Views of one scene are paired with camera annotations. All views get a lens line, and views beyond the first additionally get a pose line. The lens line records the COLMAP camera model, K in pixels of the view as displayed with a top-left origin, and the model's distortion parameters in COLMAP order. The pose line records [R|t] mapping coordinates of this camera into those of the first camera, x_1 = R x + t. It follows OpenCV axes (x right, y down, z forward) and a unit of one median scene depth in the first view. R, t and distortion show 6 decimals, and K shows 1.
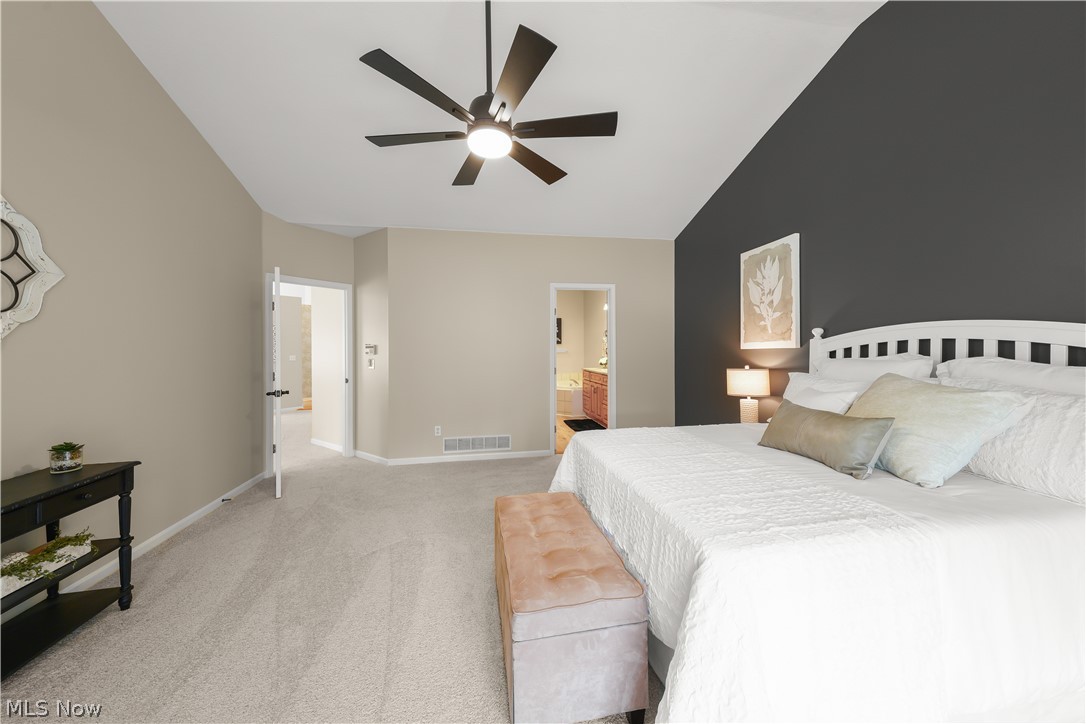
lens RADIAL K [[368.0, 0, 544.3], [0, 368.0, 351.2], [0, 0, 1]] dist [-0.000156, -0.000017]
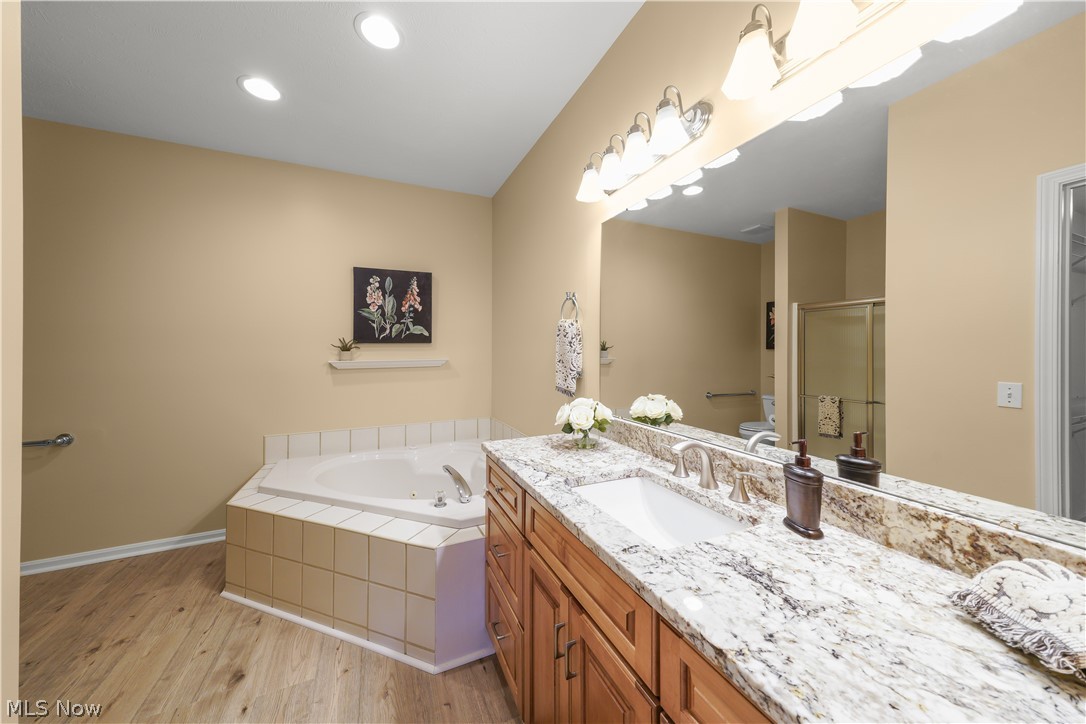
lens RADIAL K [[368.0, 0, 542.8], [0, 368.0, 356.0], [0, 0, 1]] dist [-0.000156, -0.000017]
pose [[0.972902, 0.001549, 0.231213, 0.196211], [-0.000986, 0.999996, -0.002551, -0.012149], [-0.231216, 0.002254, 0.972900, 1.752579]]
